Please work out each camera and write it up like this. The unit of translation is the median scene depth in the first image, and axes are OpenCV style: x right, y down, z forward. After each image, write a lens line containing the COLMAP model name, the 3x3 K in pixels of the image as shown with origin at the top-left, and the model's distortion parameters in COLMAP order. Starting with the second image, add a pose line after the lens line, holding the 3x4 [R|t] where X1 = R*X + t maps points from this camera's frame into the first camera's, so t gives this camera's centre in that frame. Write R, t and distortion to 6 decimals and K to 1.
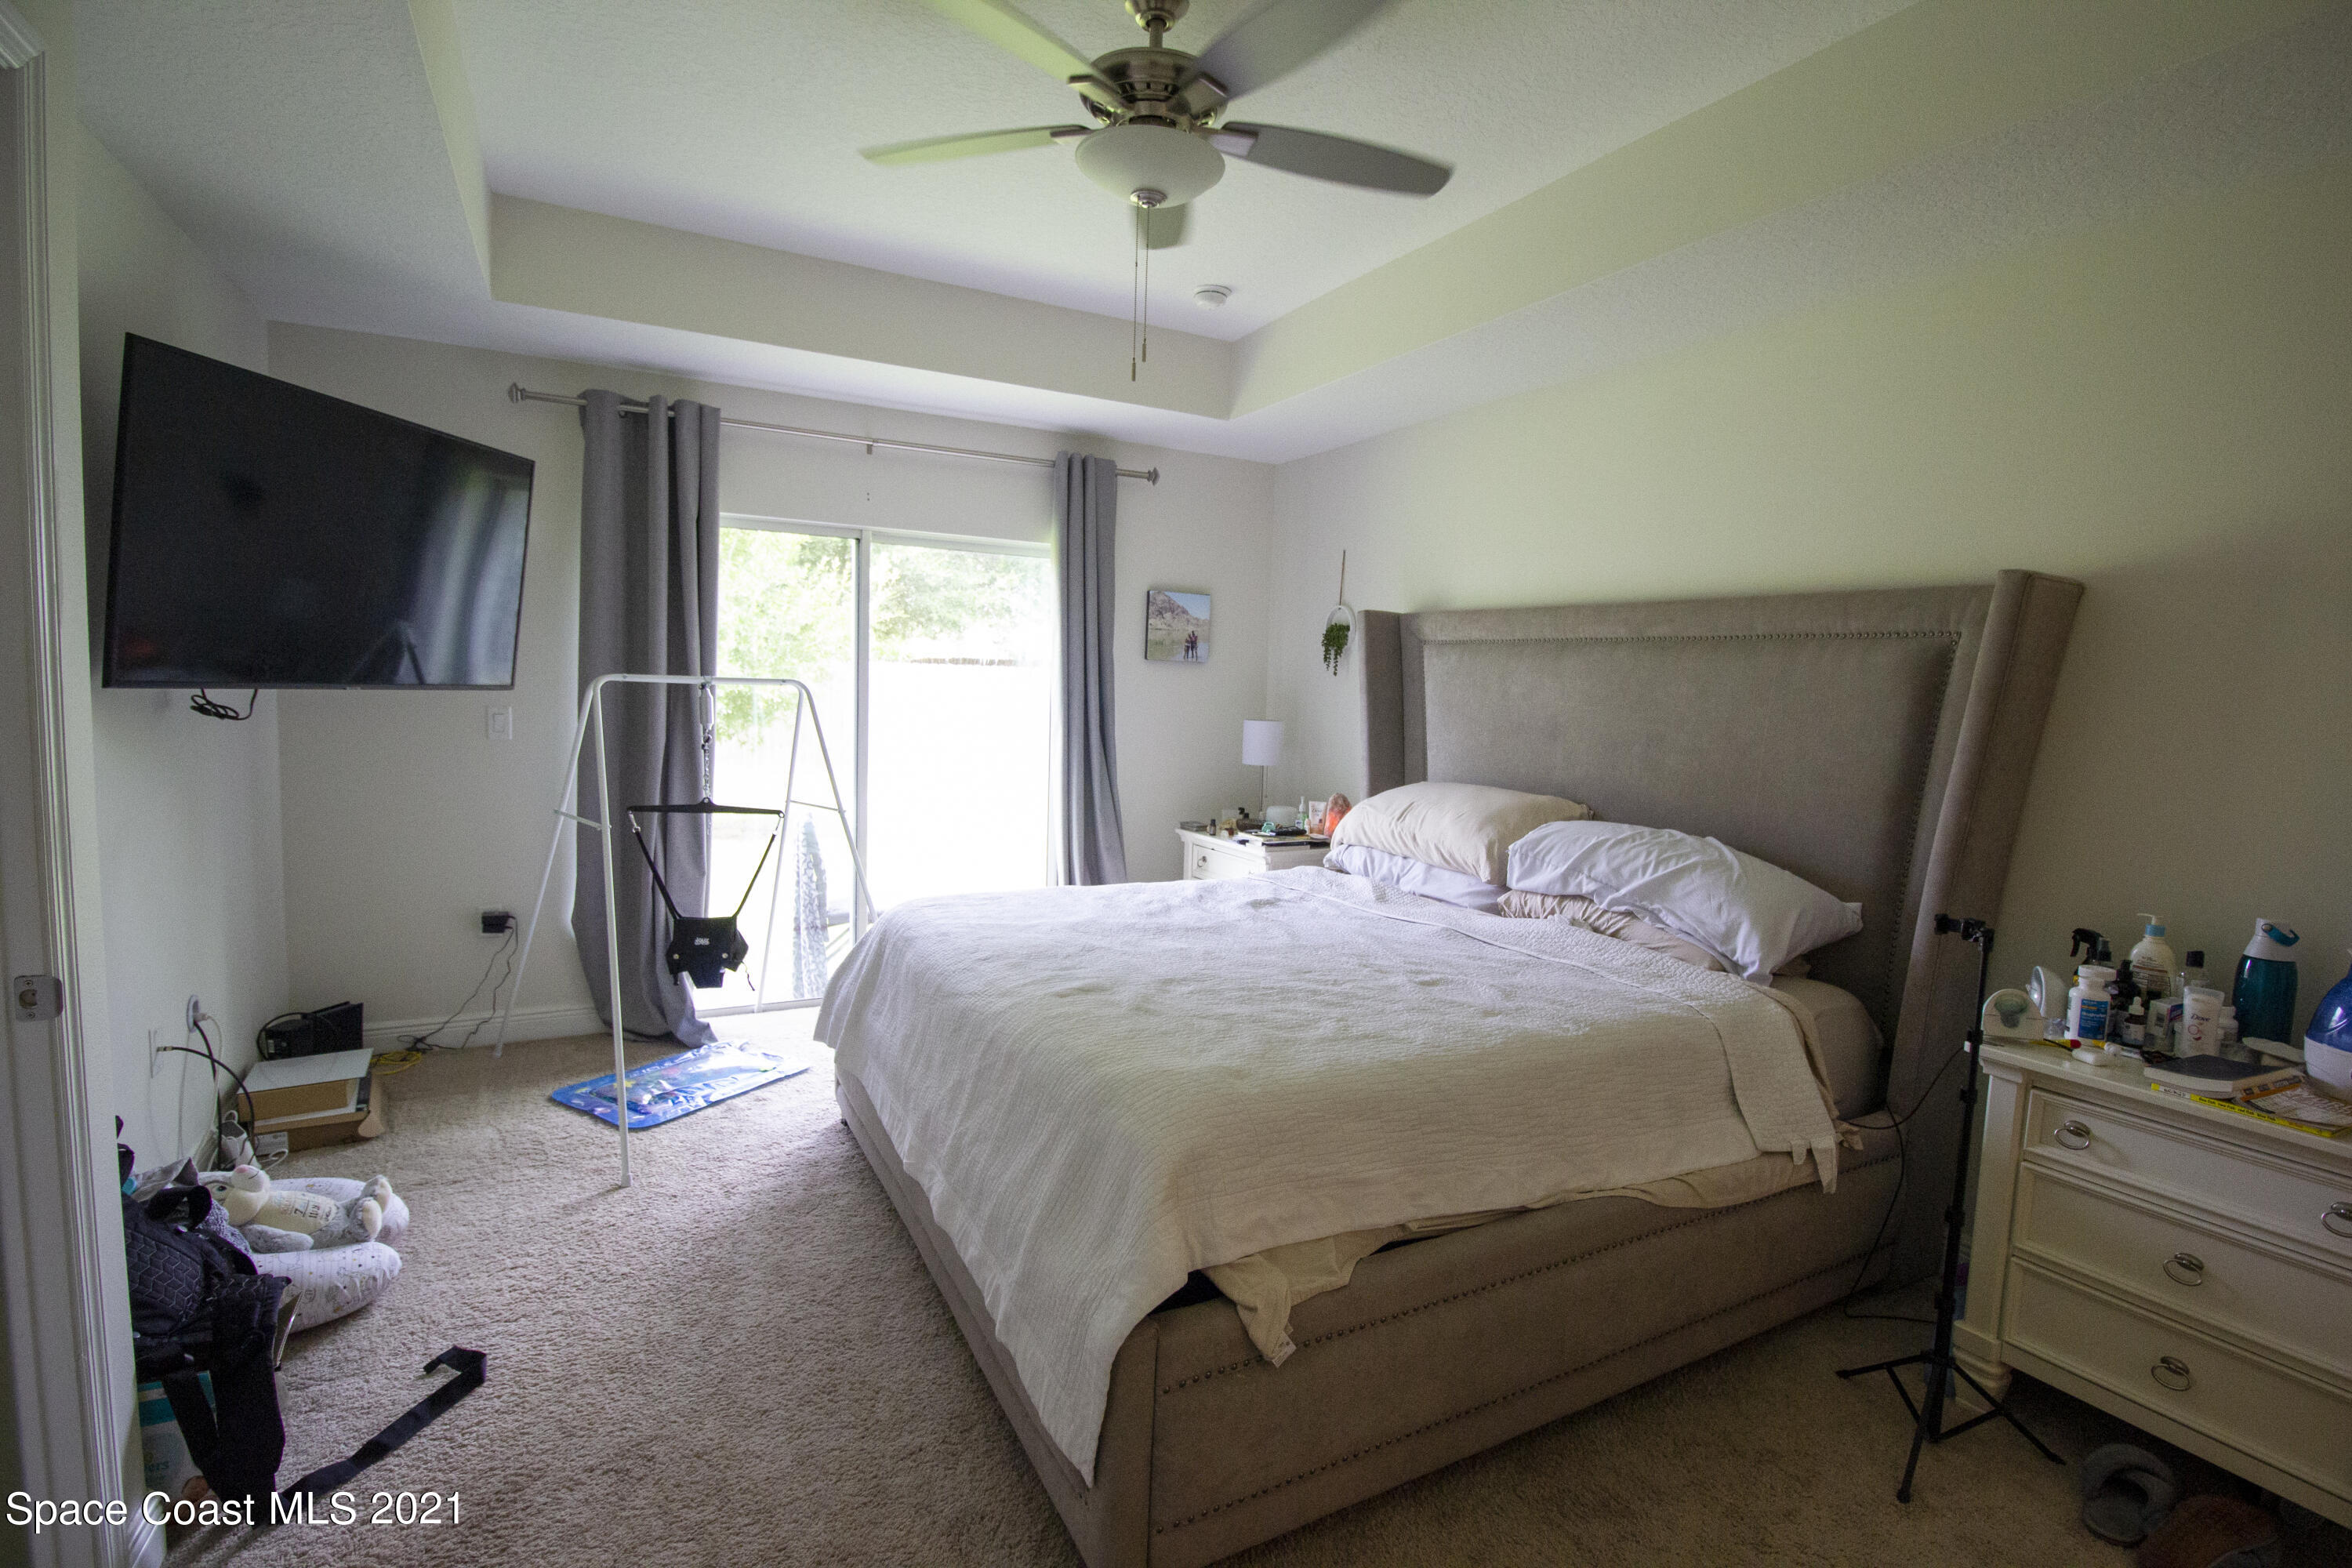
lens RADIAL K [[1093.6, 0, 1187.6], [0, 1093.6, 786.1], [0, 0, 1]] dist [-0.003206, -0.010653]
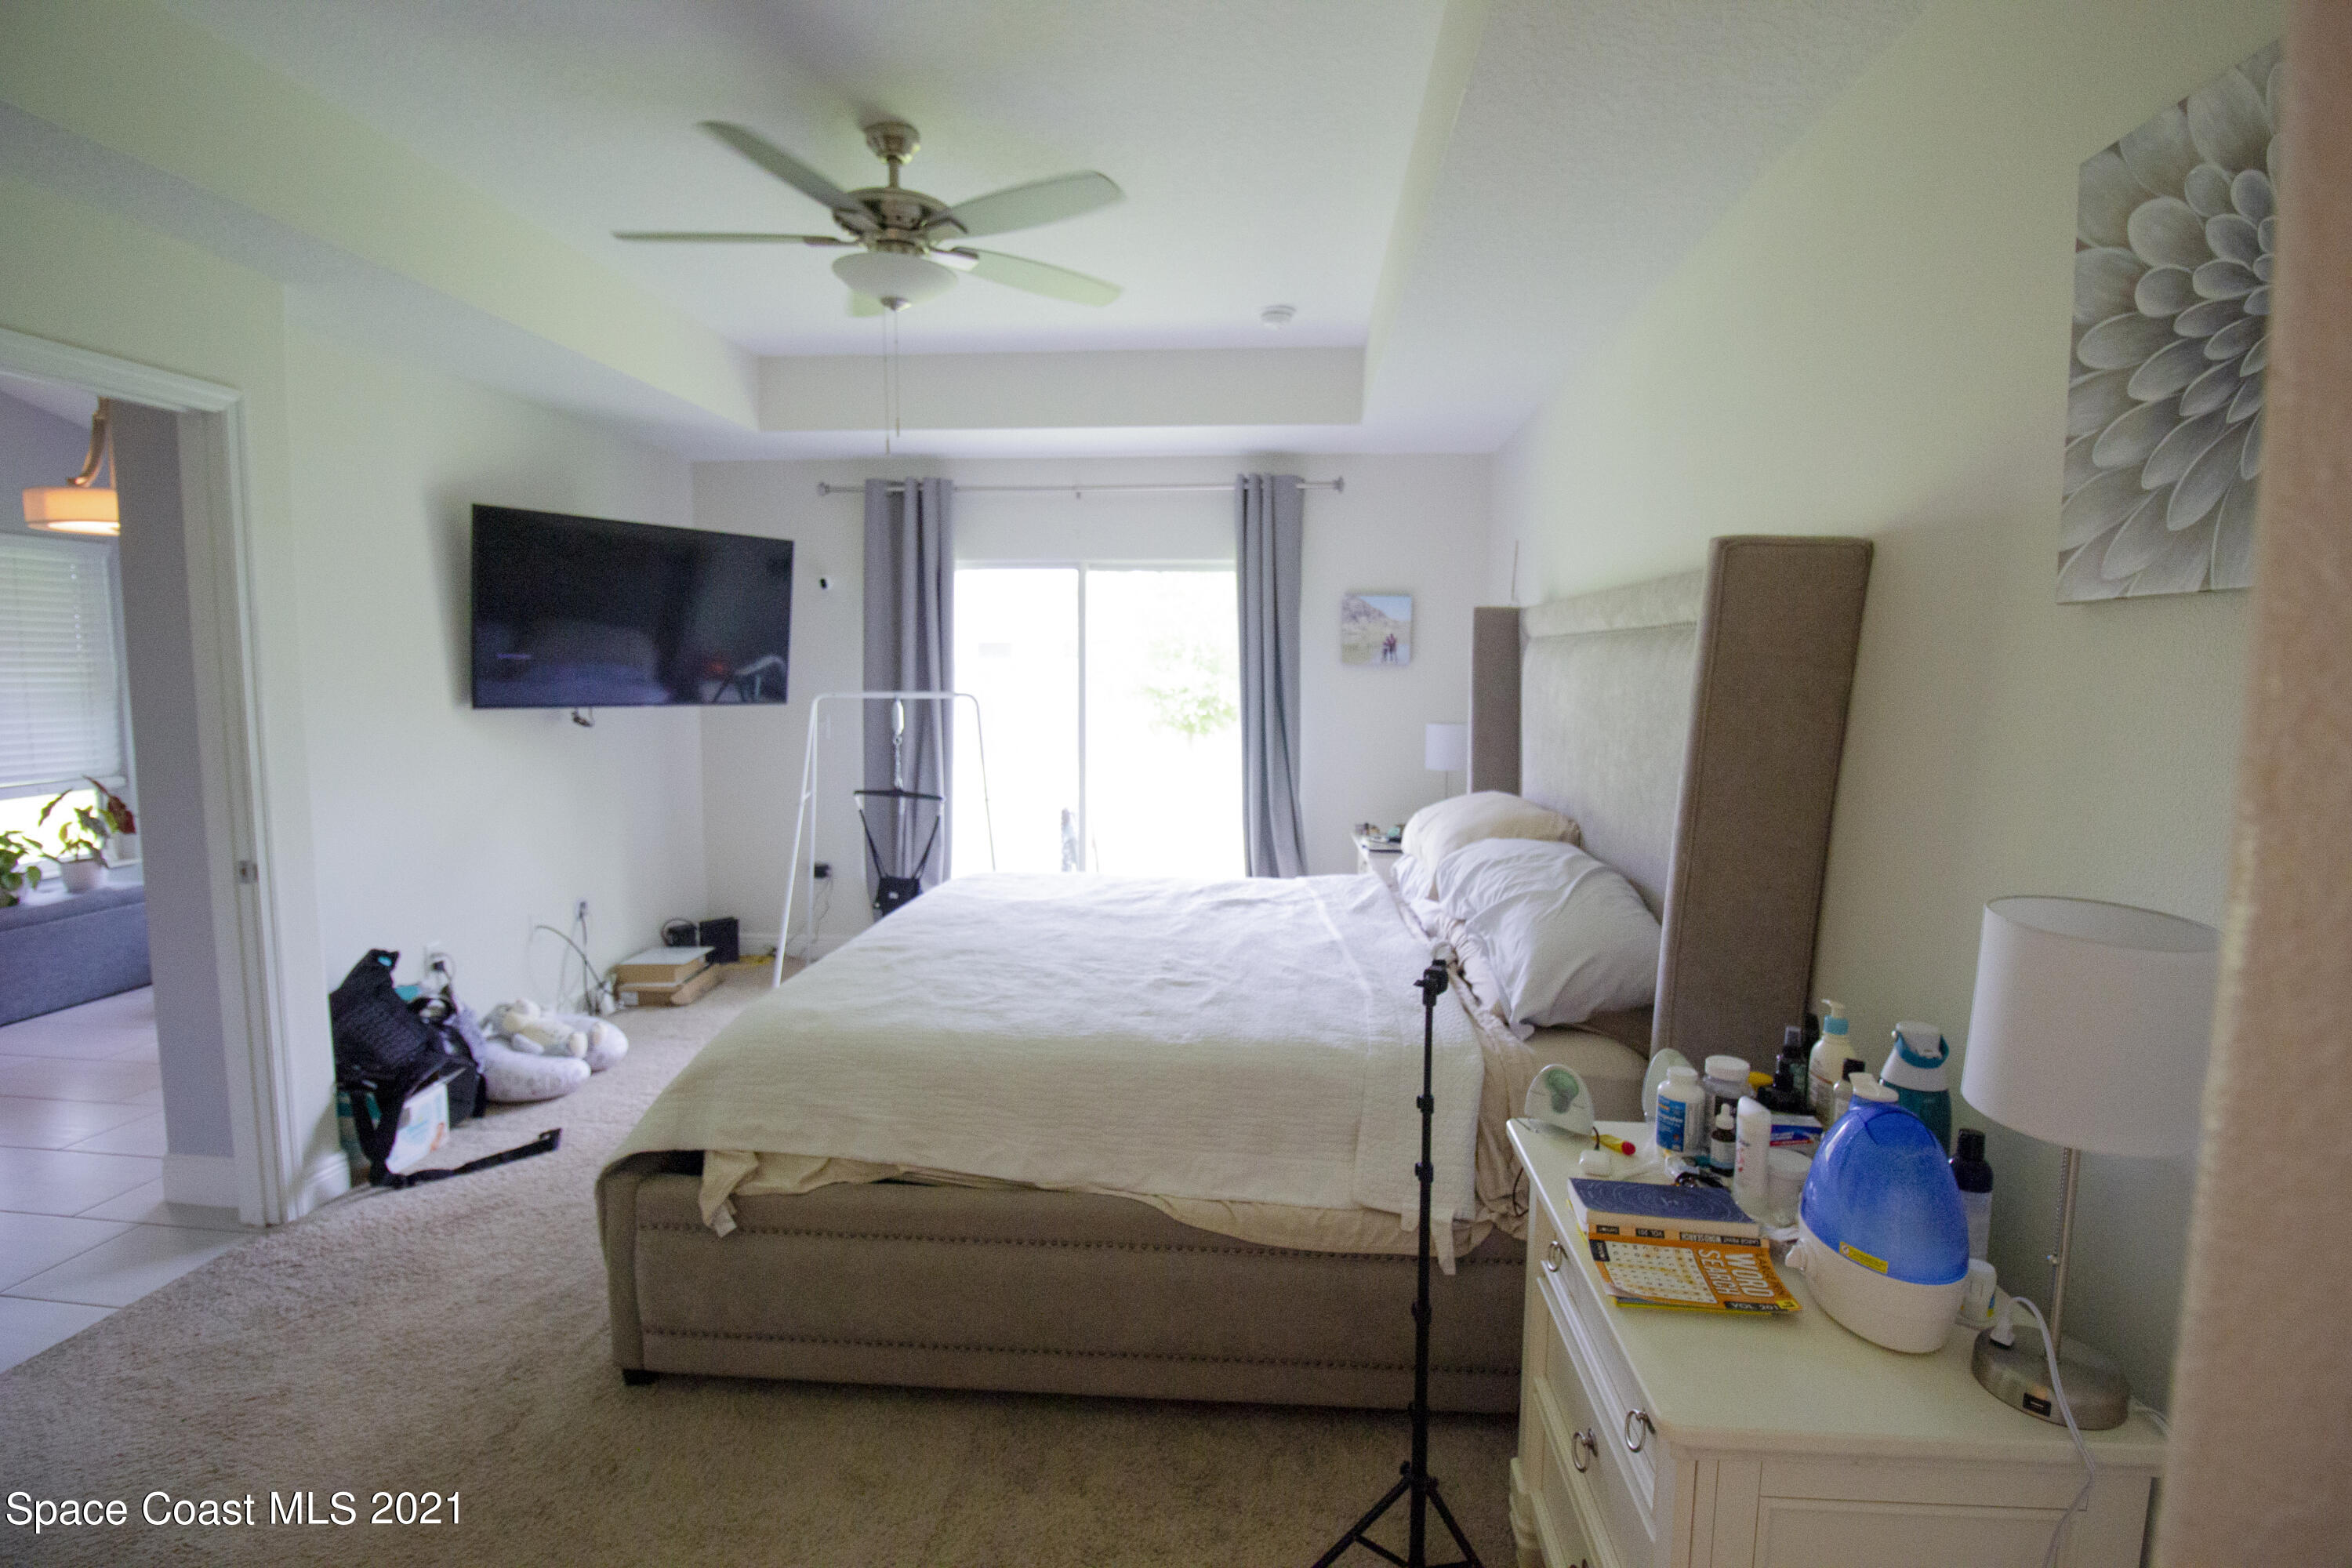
lens RADIAL K [[1093.6, 0, 1195.5], [0, 1093.6, 778.1], [0, 0, 1]] dist [-0.003206, -0.010653]
pose [[0.840777, 0.025824, -0.540766, 0.546906], [-0.027932, 0.999601, 0.004307, -0.013337], [0.540661, 0.011483, 0.841162, 0.093348]]
